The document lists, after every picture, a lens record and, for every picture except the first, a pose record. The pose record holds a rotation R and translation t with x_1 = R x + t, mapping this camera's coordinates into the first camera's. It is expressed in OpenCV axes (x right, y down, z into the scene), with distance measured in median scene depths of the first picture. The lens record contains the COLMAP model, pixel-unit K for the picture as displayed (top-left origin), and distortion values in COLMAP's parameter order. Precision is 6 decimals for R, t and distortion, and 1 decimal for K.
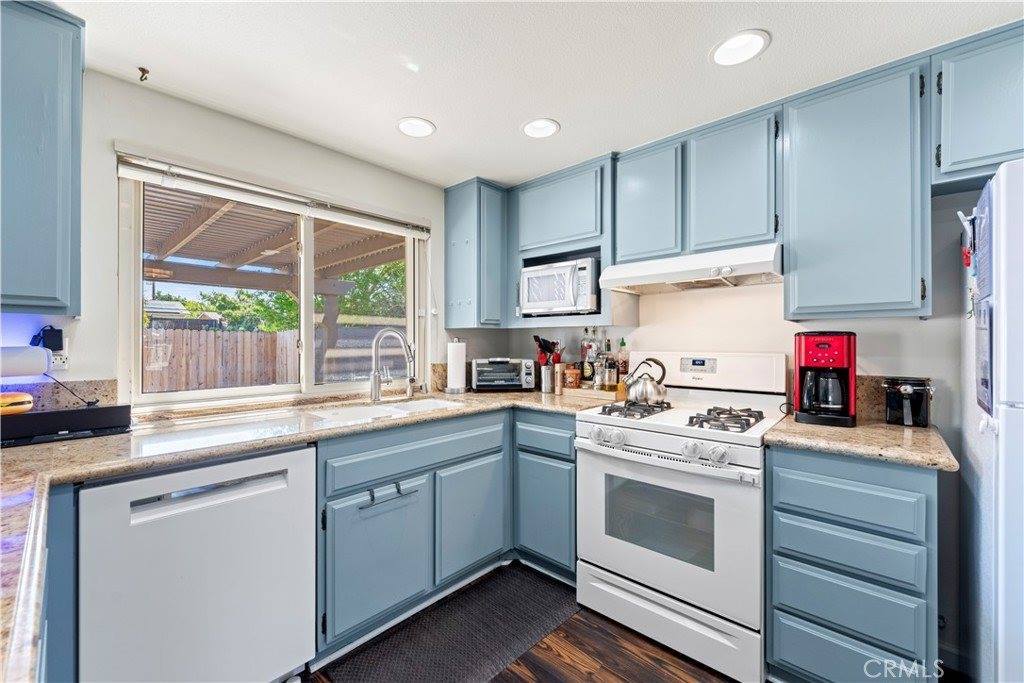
lens RADIAL K [[411.6, 0, 513.1], [0, 411.6, 339.0], [0, 0, 1]] dist [0.001238, -0.000035]
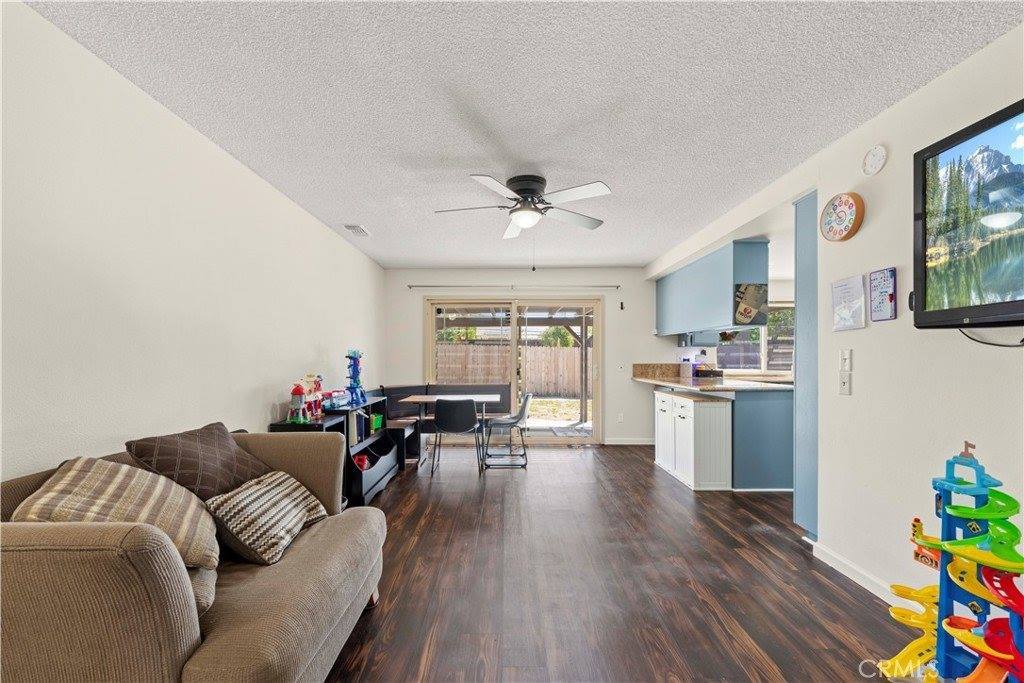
lens RADIAL K [[418.9, 0, 507.6], [0, 418.9, 357.3], [0, 0, 1]] dist [-0.002213, -0.000101]
pose [[0.676012, 0.003284, -0.736883, 0.367012], [0.001755, 0.999980, 0.006067, 0.011418], [0.736888, -0.005395, 0.675993, -2.014733]]
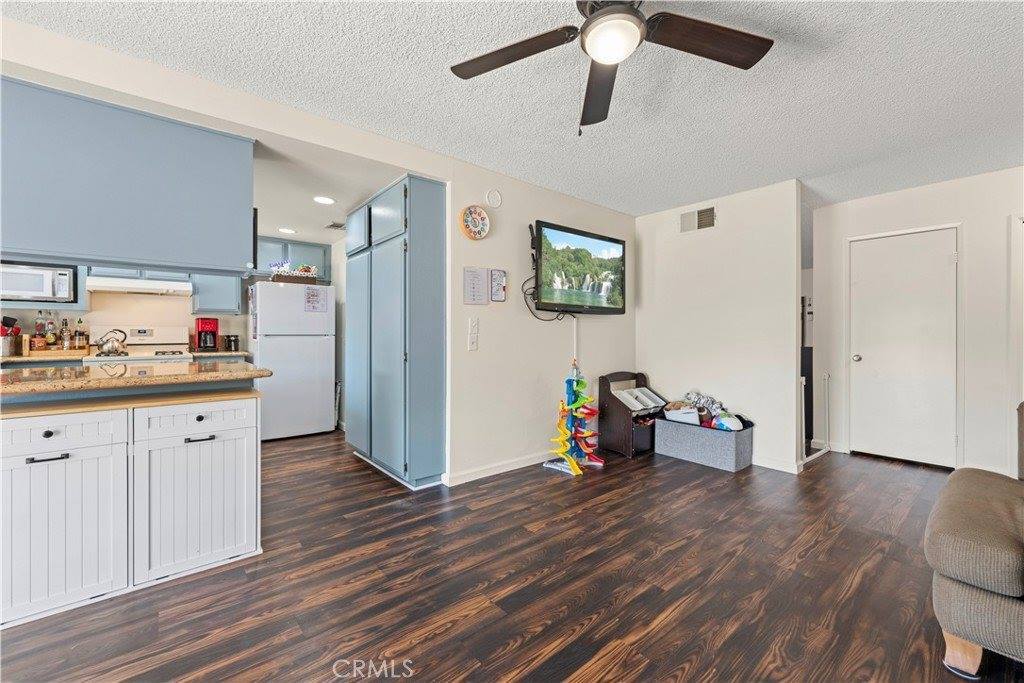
lens RADIAL K [[416.2, 0, 514.9], [0, 416.2, 331.3], [0, 0, 1]] dist [0.000477, 0.000185]
pose [[0.128952, 0.005373, 0.991636, -1.263707], [-0.005842, 0.999972, -0.004658, 0.052002], [-0.991634, -0.005193, 0.128980, -1.008832]]
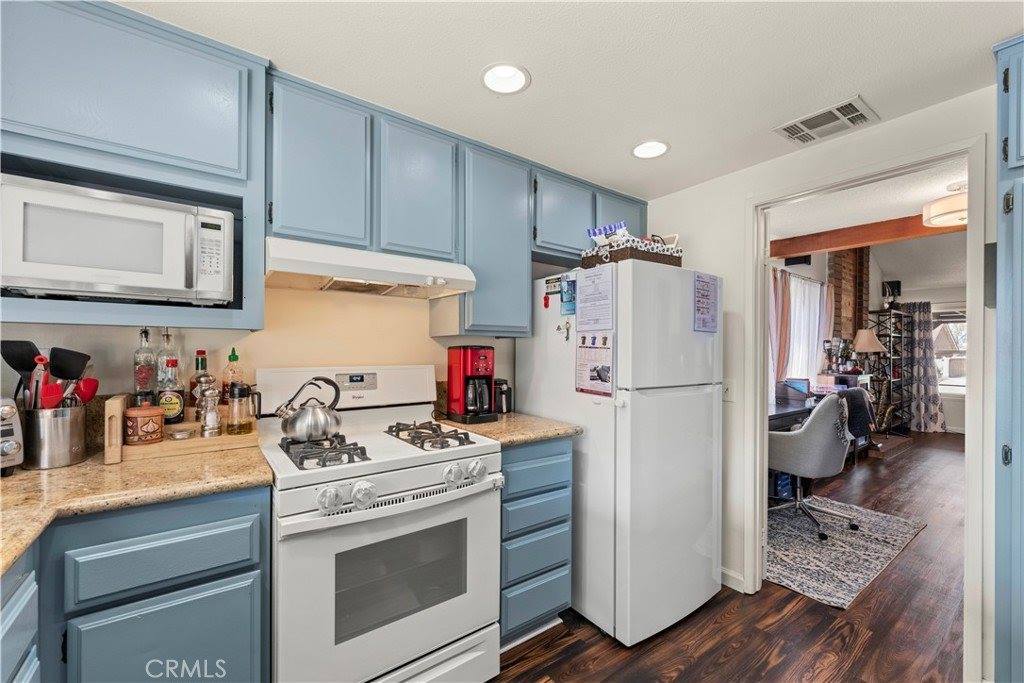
lens RADIAL K [[417.5, 0, 514.8], [0, 417.5, 347.0], [0, 0, 1]] dist [-0.000965, 0.000012]
pose [[0.200822, 0.008709, 0.979589, -0.317770], [-0.011489, 0.999913, -0.006534, -0.005632], [-0.979560, -0.009942, 0.200905, 0.485308]]
